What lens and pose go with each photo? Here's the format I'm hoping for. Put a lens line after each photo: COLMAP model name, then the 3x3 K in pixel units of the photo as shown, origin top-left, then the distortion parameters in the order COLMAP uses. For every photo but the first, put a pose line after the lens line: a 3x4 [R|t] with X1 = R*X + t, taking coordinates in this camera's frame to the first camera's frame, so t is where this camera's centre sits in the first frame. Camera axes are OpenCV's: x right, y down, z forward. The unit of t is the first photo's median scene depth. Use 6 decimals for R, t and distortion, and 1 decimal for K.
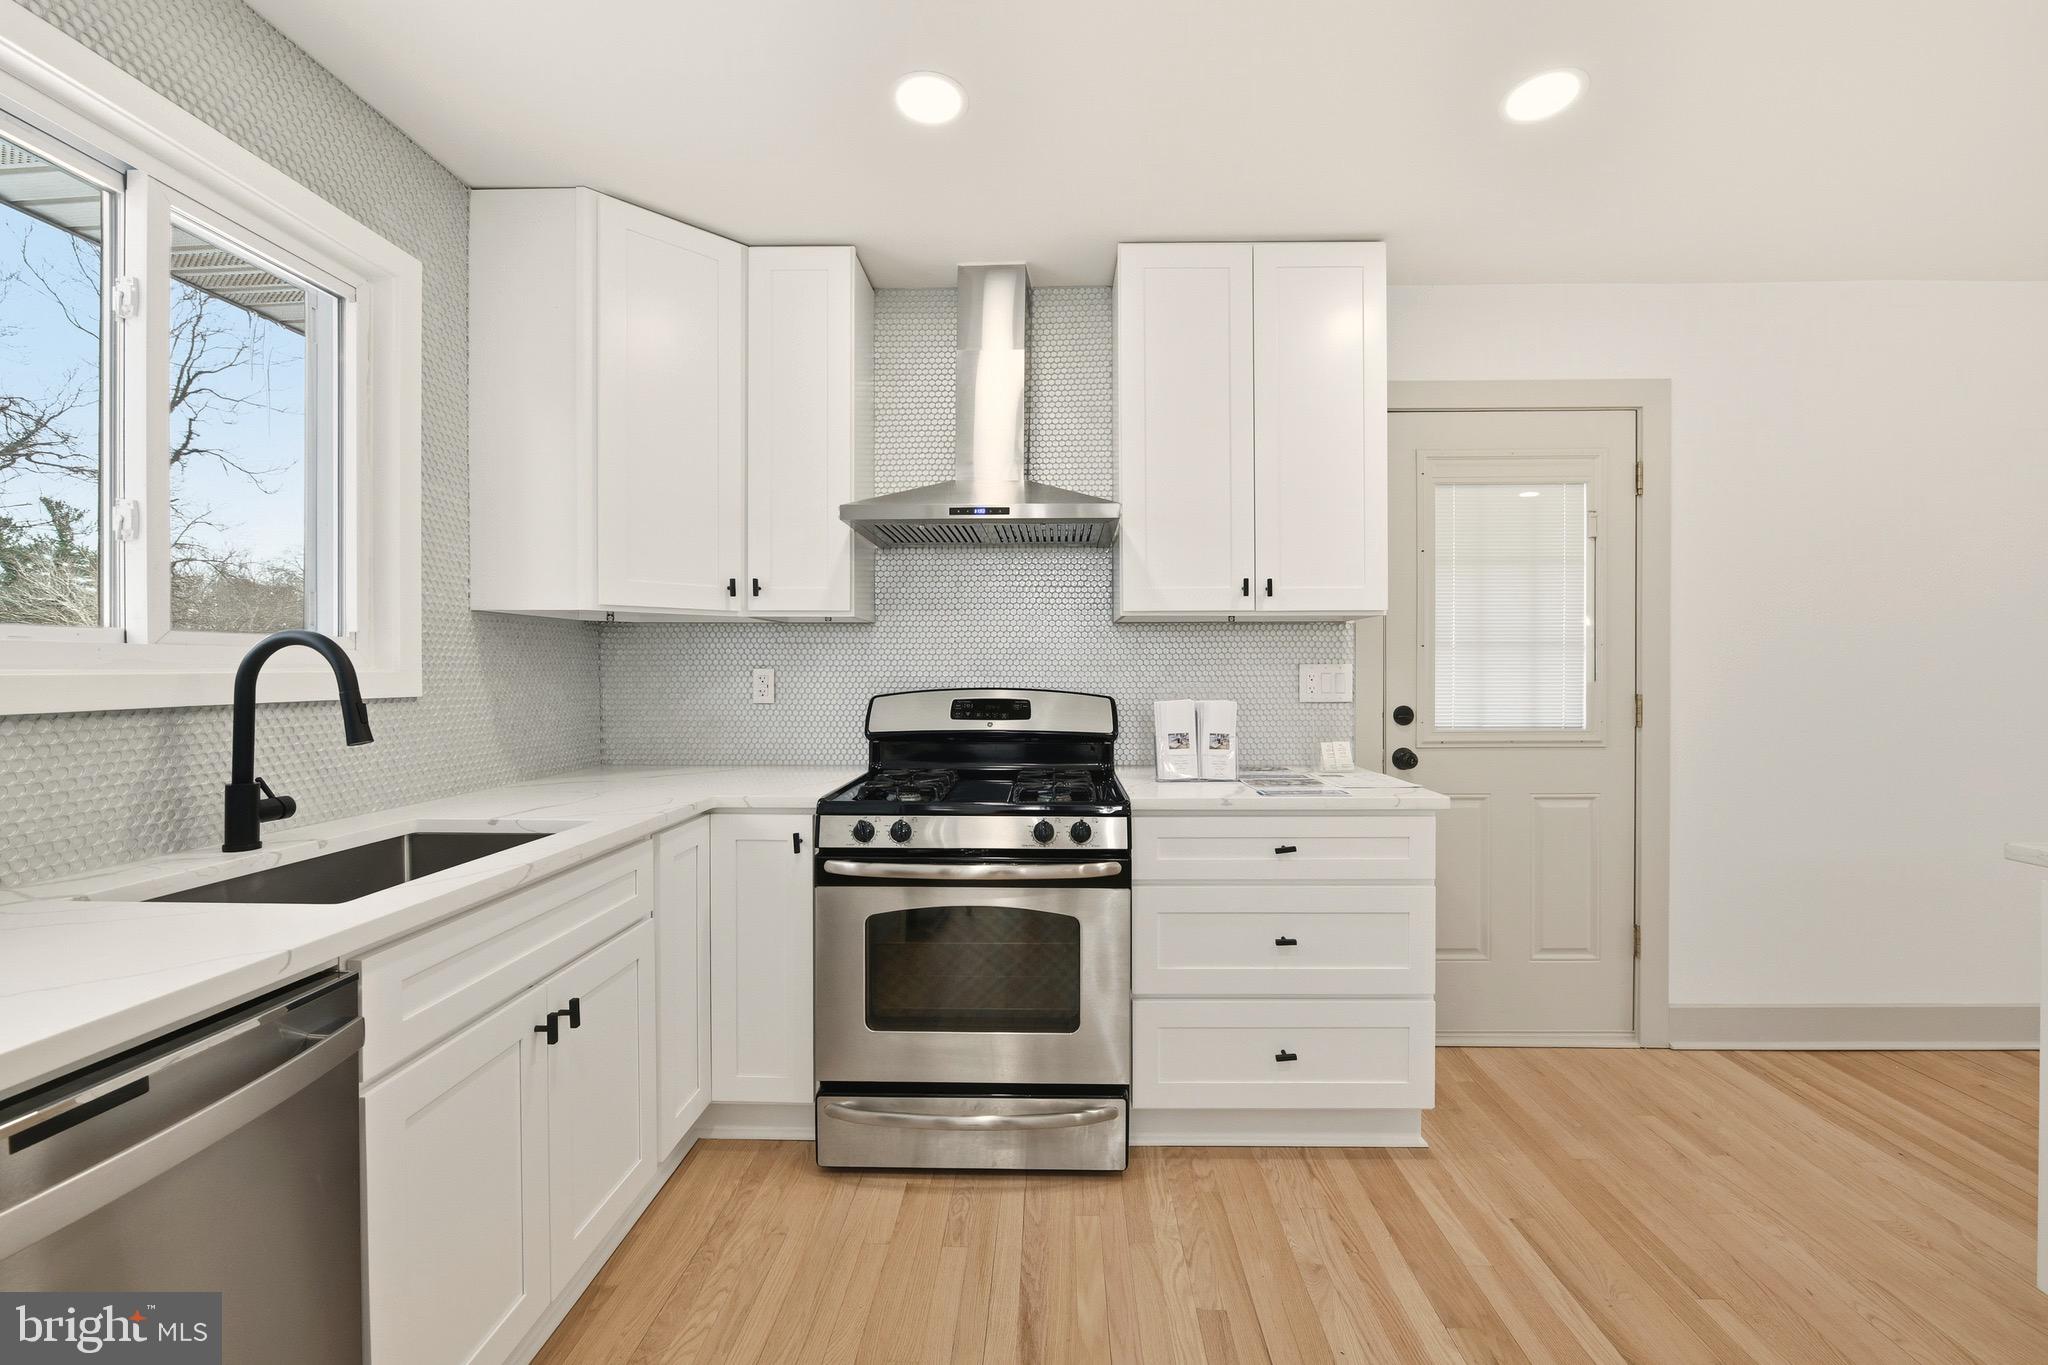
lens RADIAL K [[811.3, 0, 1043.8], [0, 811.3, 672.4], [0, 0, 1]] dist [-0.001593, -0.000541]
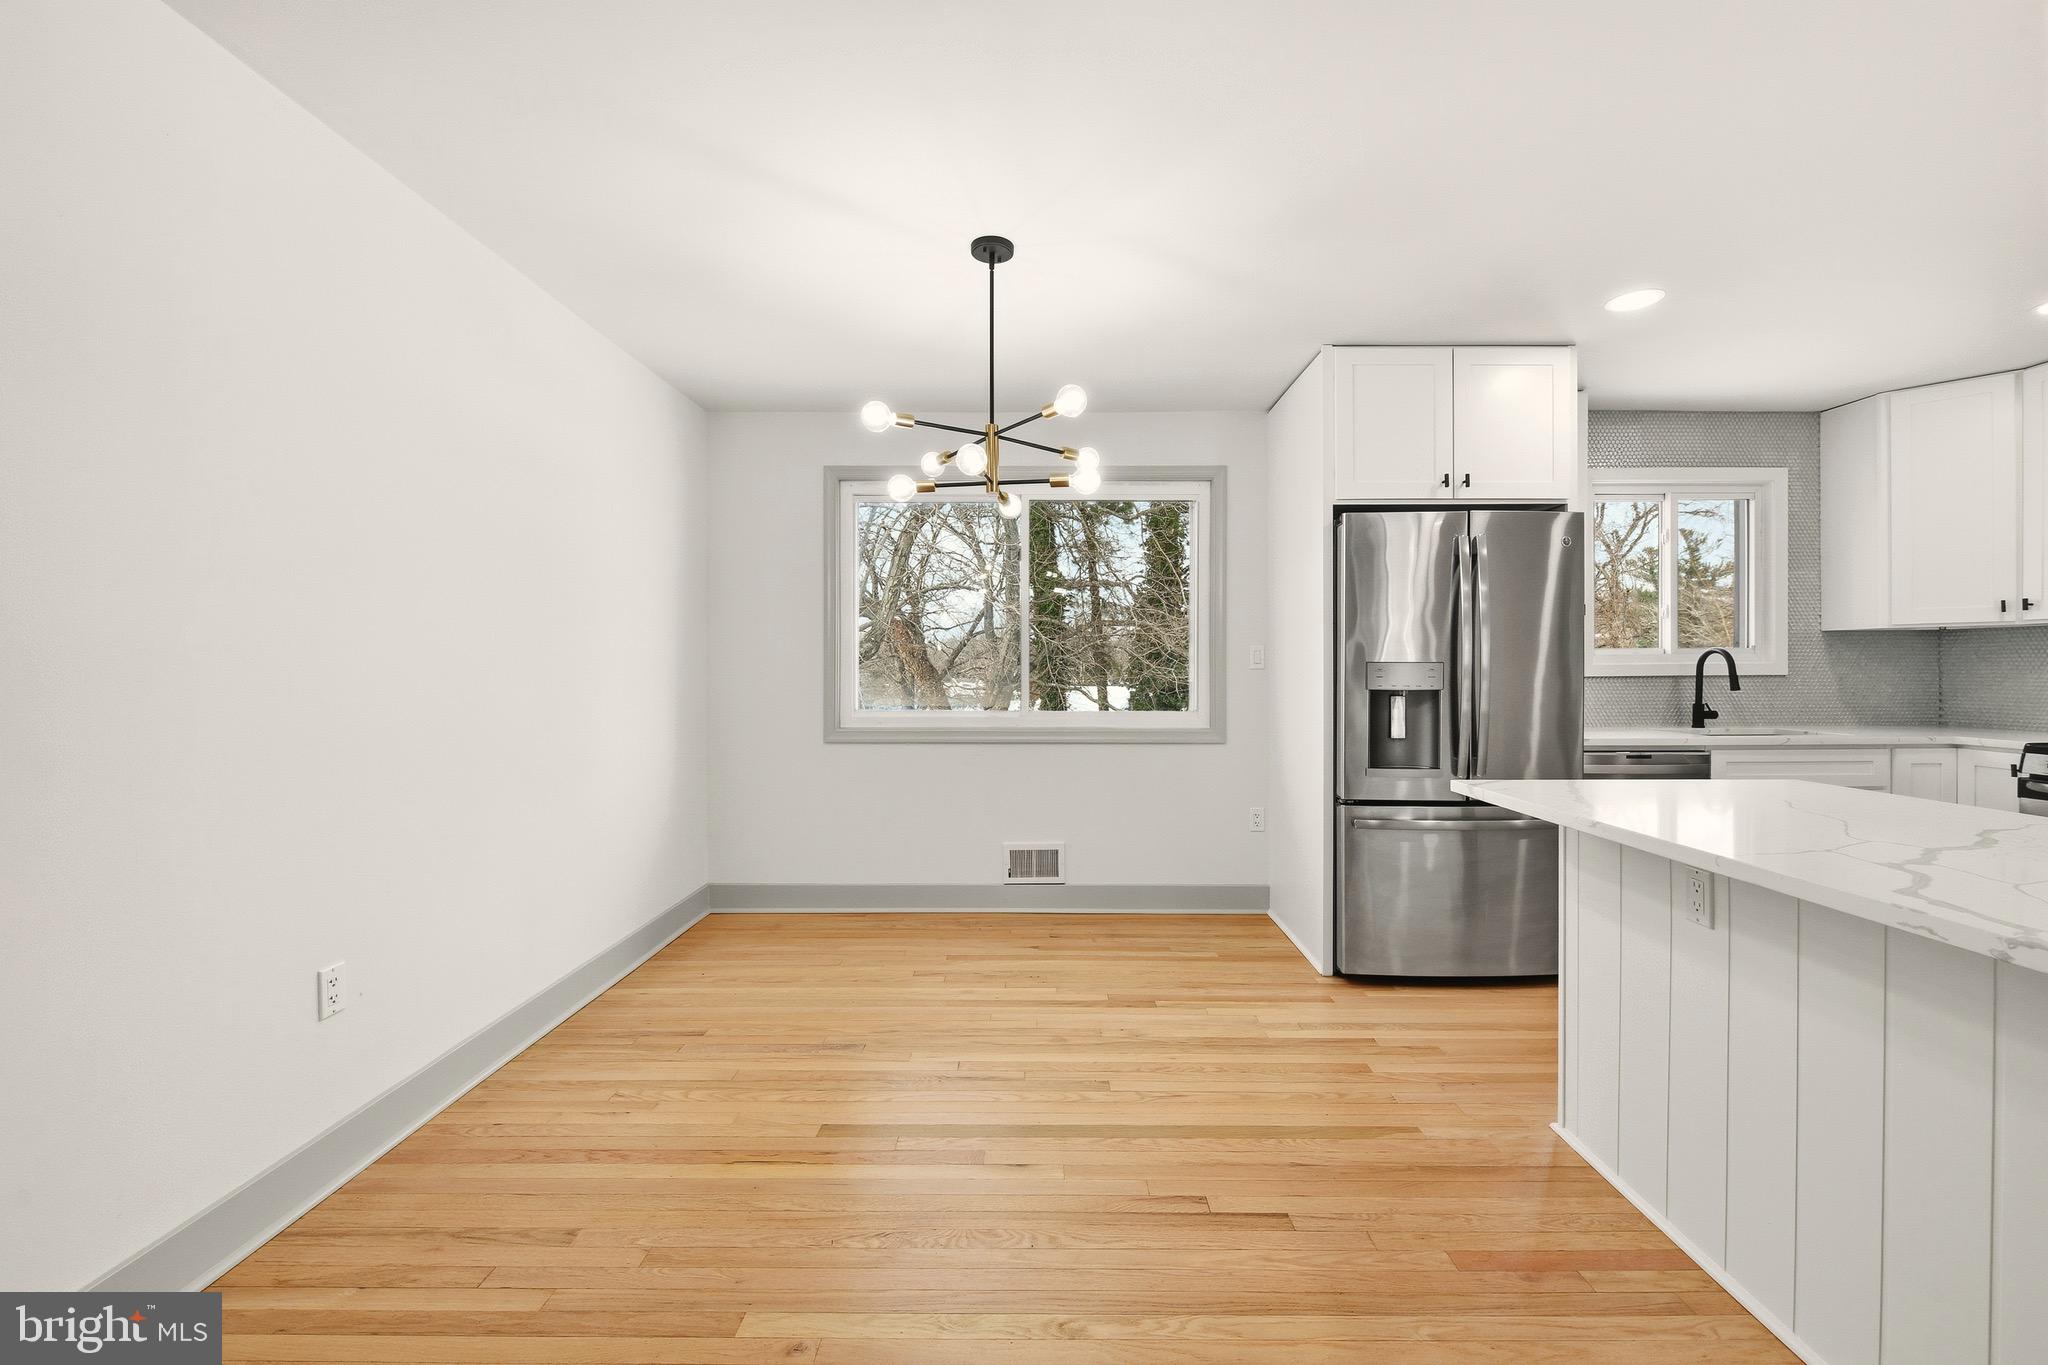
lens RADIAL K [[831.7, 0, 1028.6], [0, 831.7, 674.9], [0, 0, 1]] dist [-0.000570, -0.000082]
pose [[0.011596, 0.010397, -0.999879, 1.276162], [0.002306, 0.999943, 0.010425, 0.002565], [0.999930, -0.002427, 0.011571, -0.925202]]
